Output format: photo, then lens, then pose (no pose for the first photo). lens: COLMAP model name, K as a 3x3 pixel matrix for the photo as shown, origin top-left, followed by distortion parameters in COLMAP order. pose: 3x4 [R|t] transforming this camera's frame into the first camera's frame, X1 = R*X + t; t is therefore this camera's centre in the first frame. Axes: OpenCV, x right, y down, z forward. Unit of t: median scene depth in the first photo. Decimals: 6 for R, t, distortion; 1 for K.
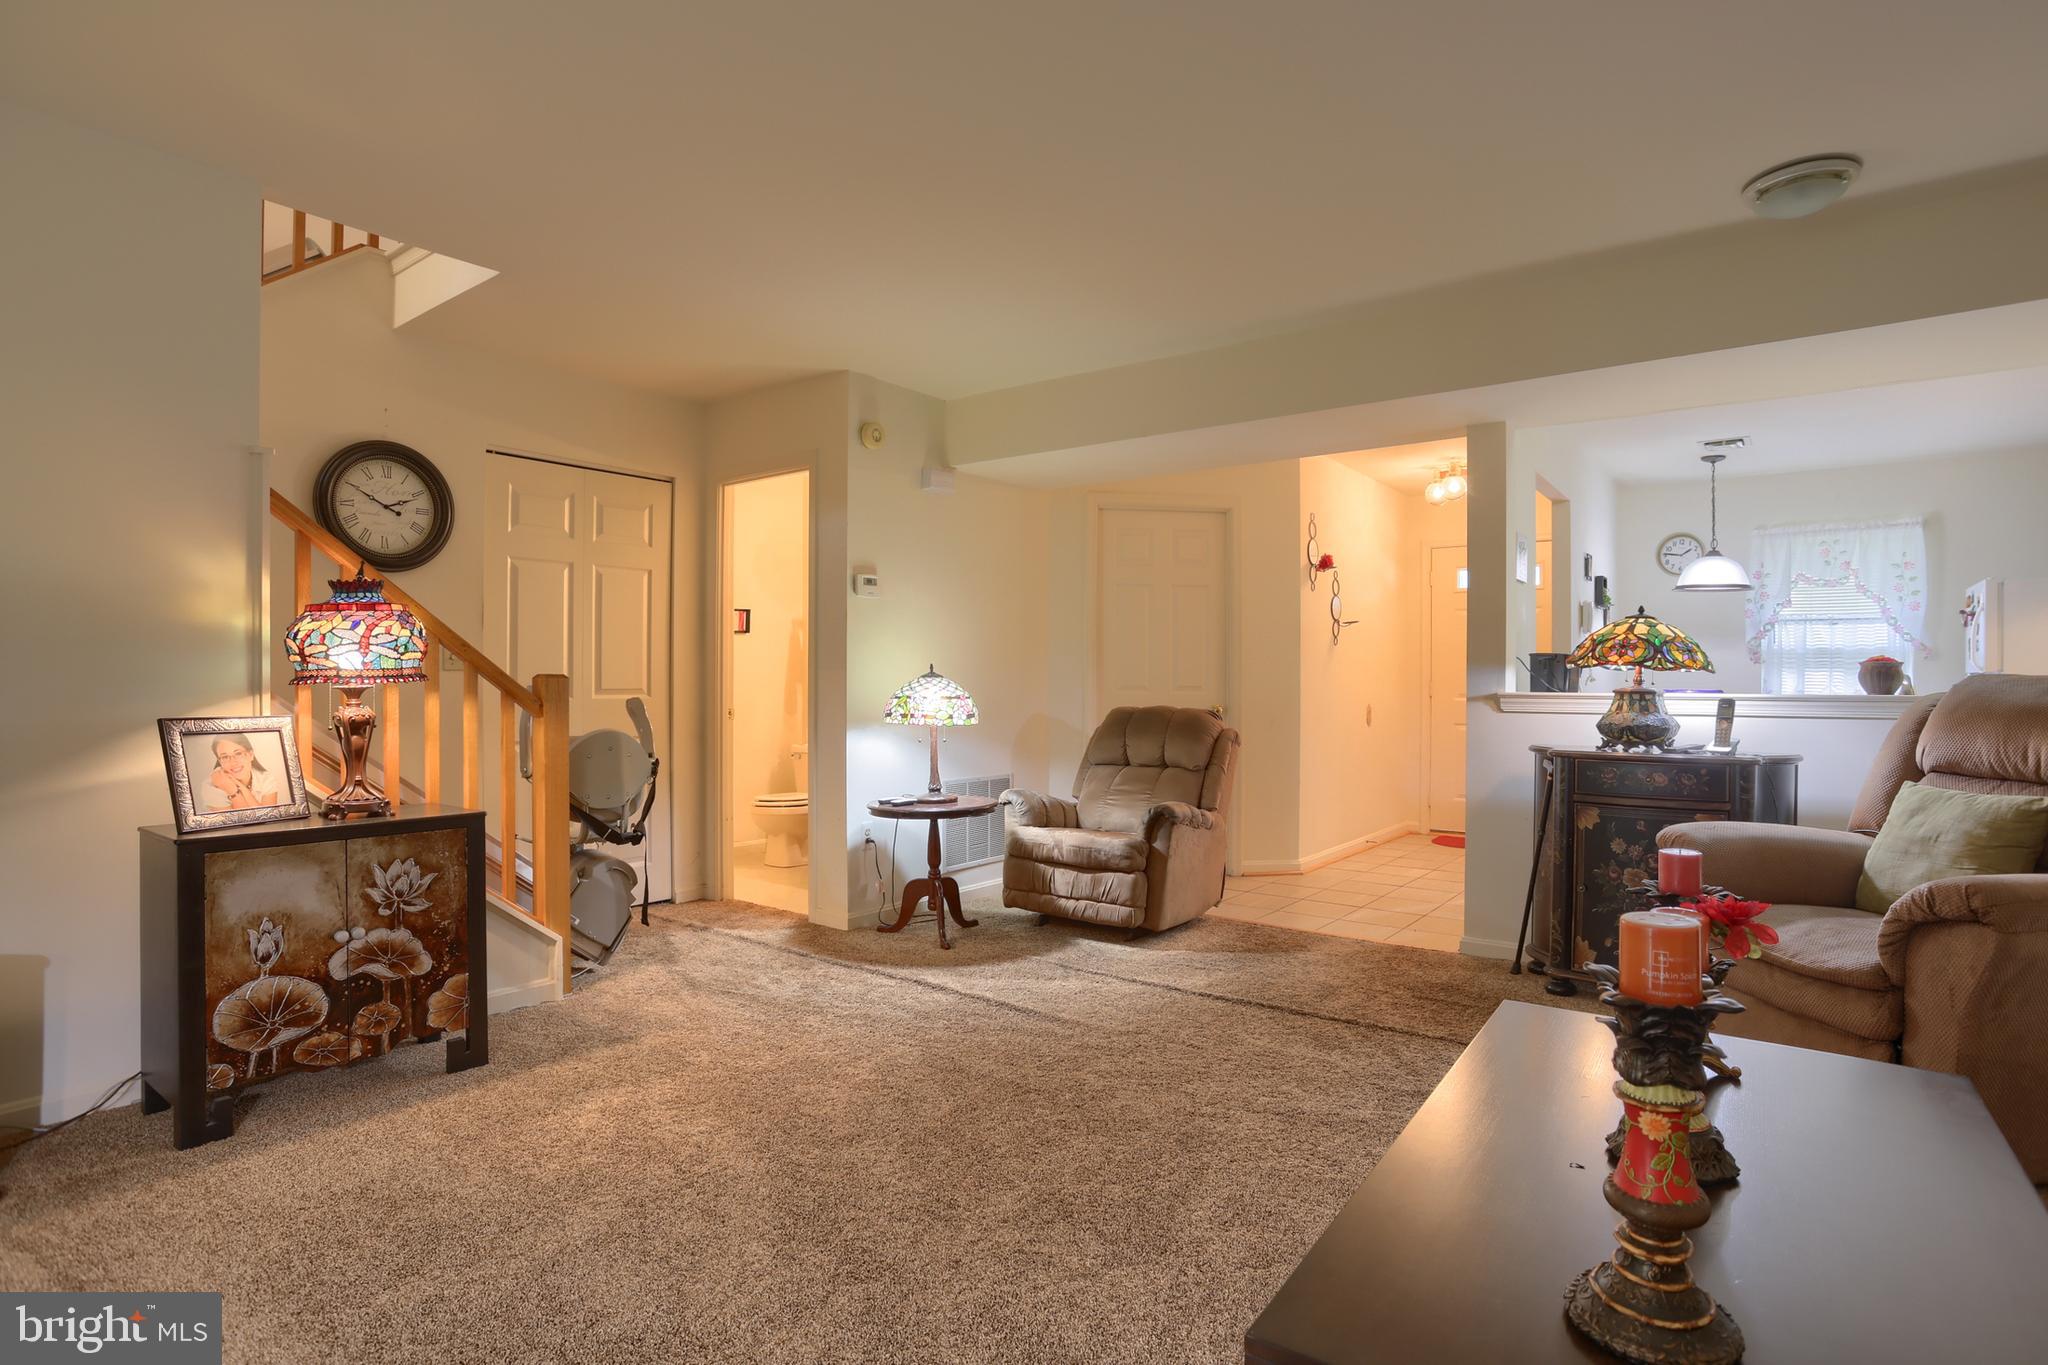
lens RADIAL K [[1033.4, 0, 1039.5], [0, 1033.4, 683.1], [0, 0, 1]] dist [-0.062839, 0.022556]
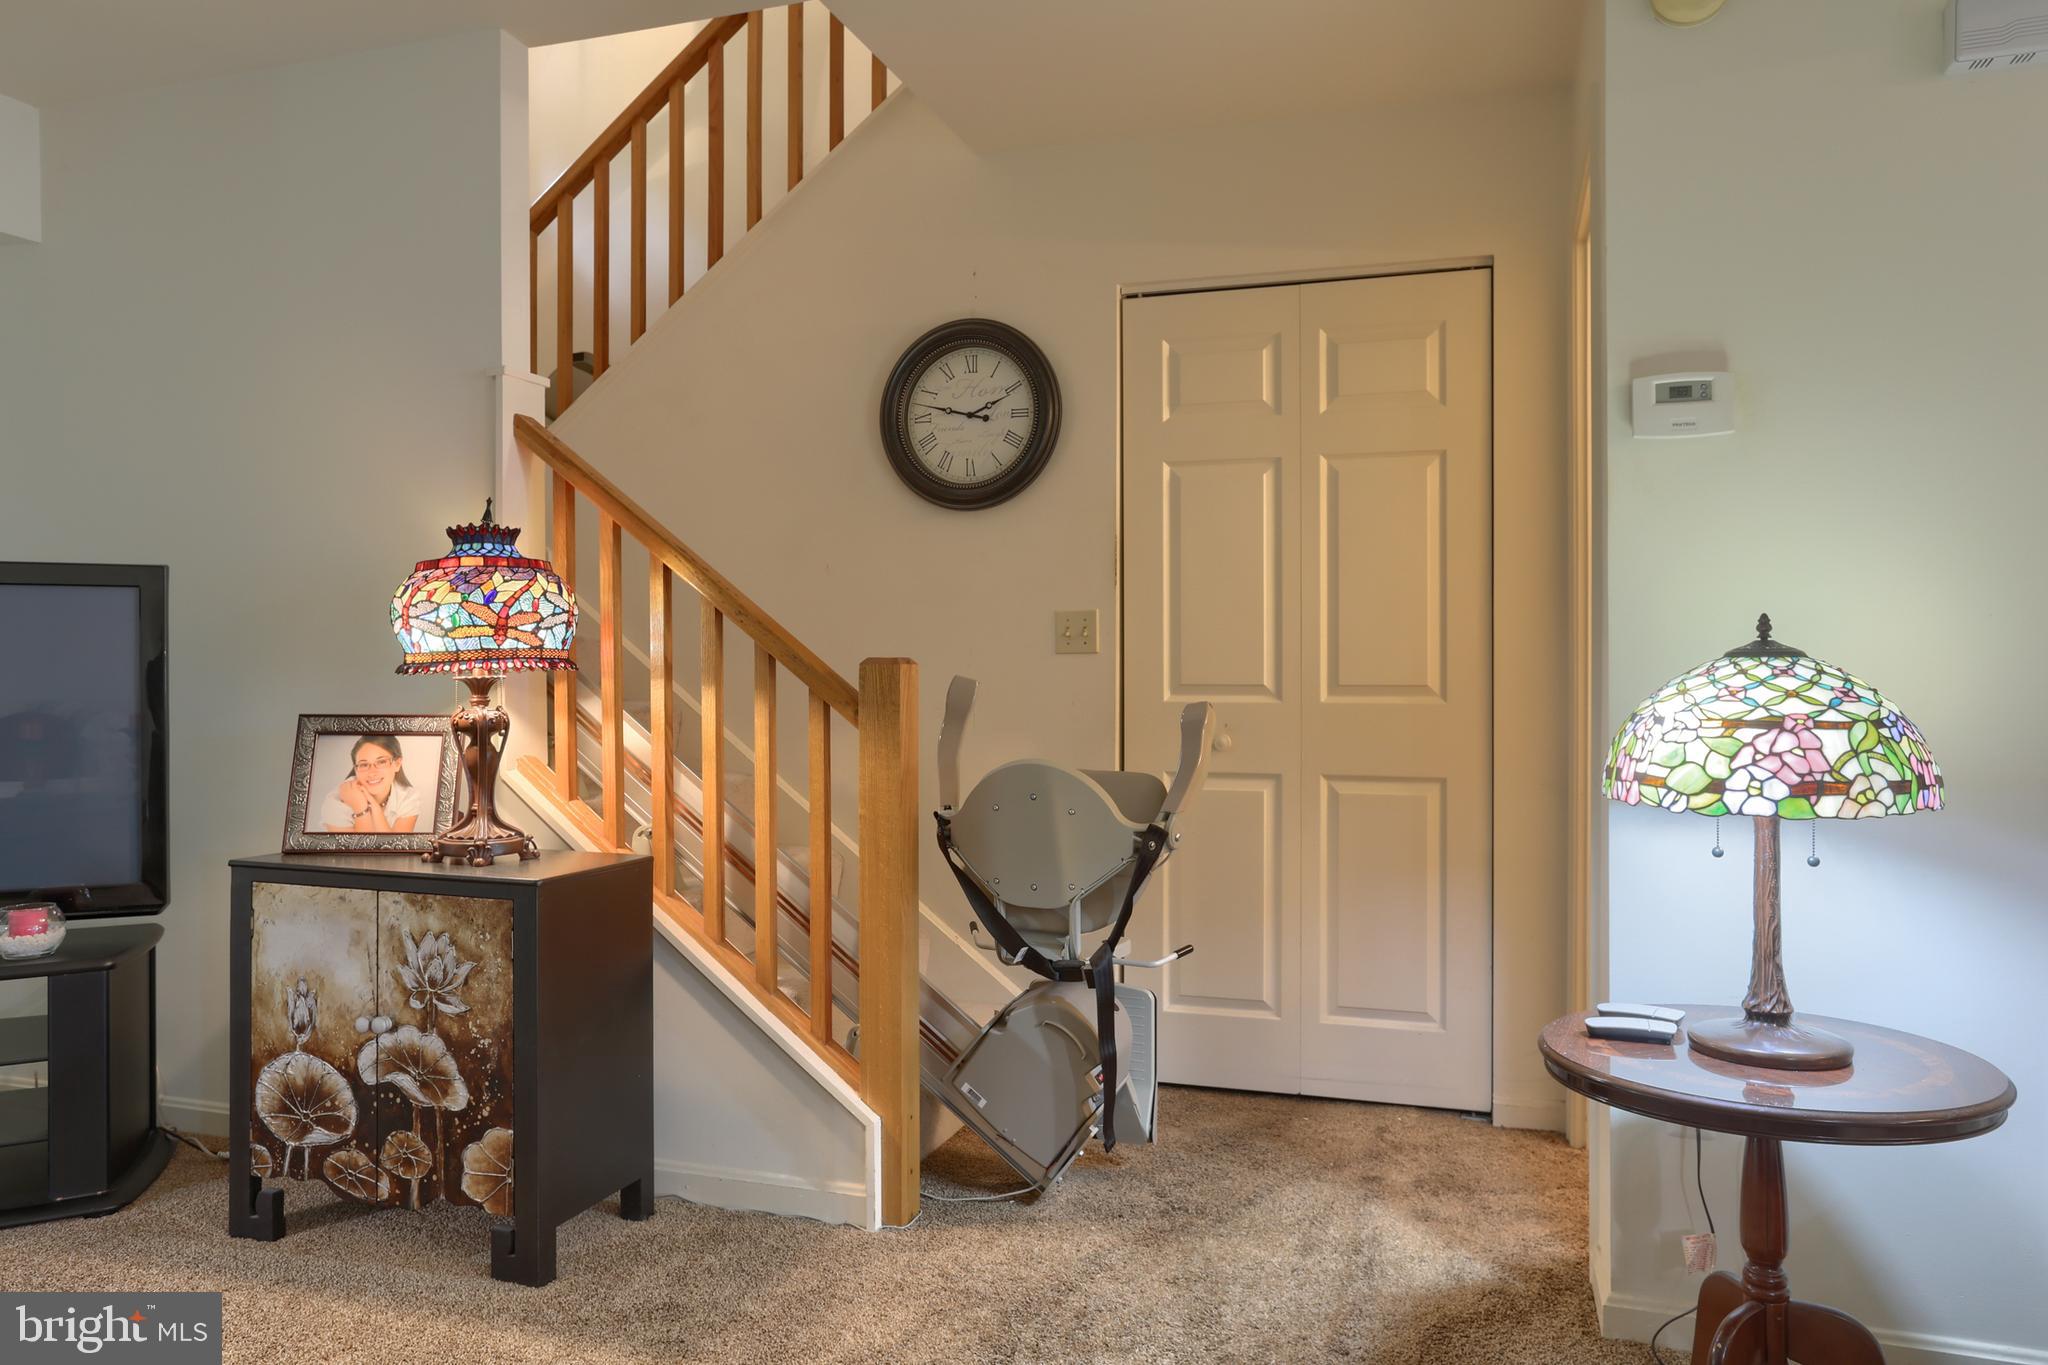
lens RADIAL K [[1391.6, 0, 1031.6], [0, 1391.6, 677.5], [0, 0, 1]] dist [-0.024077, 0.009908]
pose [[0.318710, 0.003417, -0.947846, 0.232651], [-0.003490, 0.999991, 0.002432, -0.000035], [0.947846, 0.002533, 0.318719, 0.669830]]
